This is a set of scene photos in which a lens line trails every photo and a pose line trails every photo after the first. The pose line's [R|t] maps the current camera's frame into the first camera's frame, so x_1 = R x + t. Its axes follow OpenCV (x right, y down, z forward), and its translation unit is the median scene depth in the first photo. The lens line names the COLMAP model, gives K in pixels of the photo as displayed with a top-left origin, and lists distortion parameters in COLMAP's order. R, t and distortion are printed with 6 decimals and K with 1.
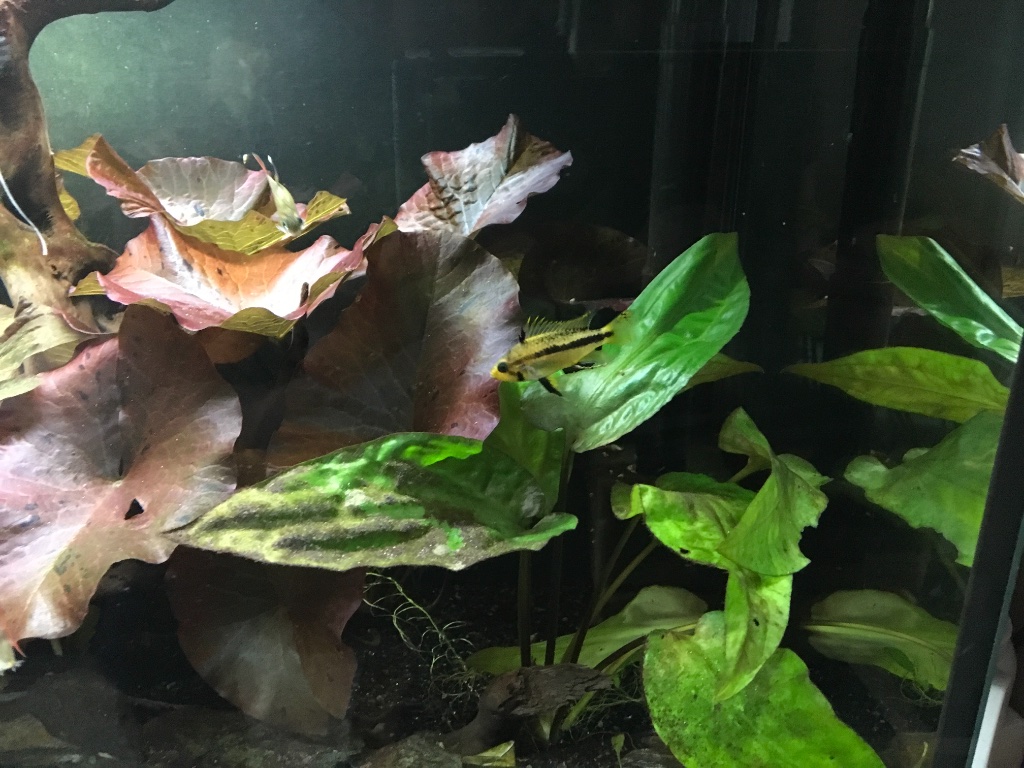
lens RADIAL K [[770.4, 0, 512.0], [0, 770.4, 384.0], [0, 0, 1]] dist [0.068483, -0.118998]
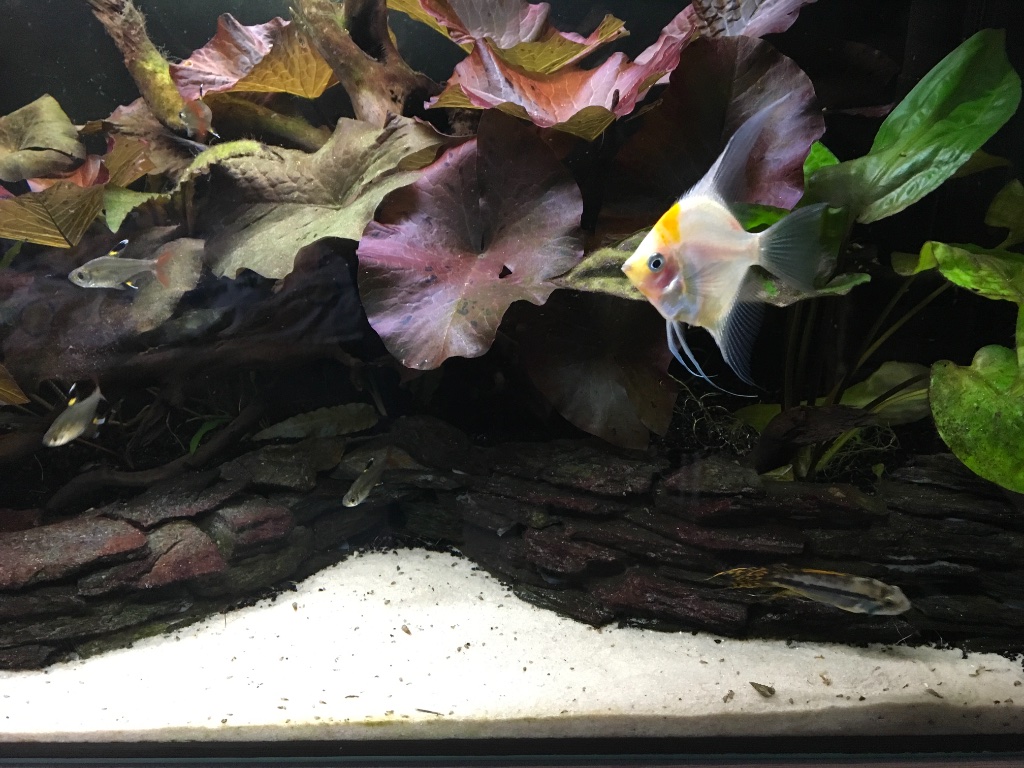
lens RADIAL K [[758.4, 0, 510.3], [0, 758.4, 371.4], [0, 0, 1]] dist [0.062080, -0.116167]
pose [[0.991436, 0.005118, -0.130492, -0.290810], [0.012419, 0.991008, 0.133223, 0.147395], [0.130000, -0.133702, 0.982458, -0.239295]]
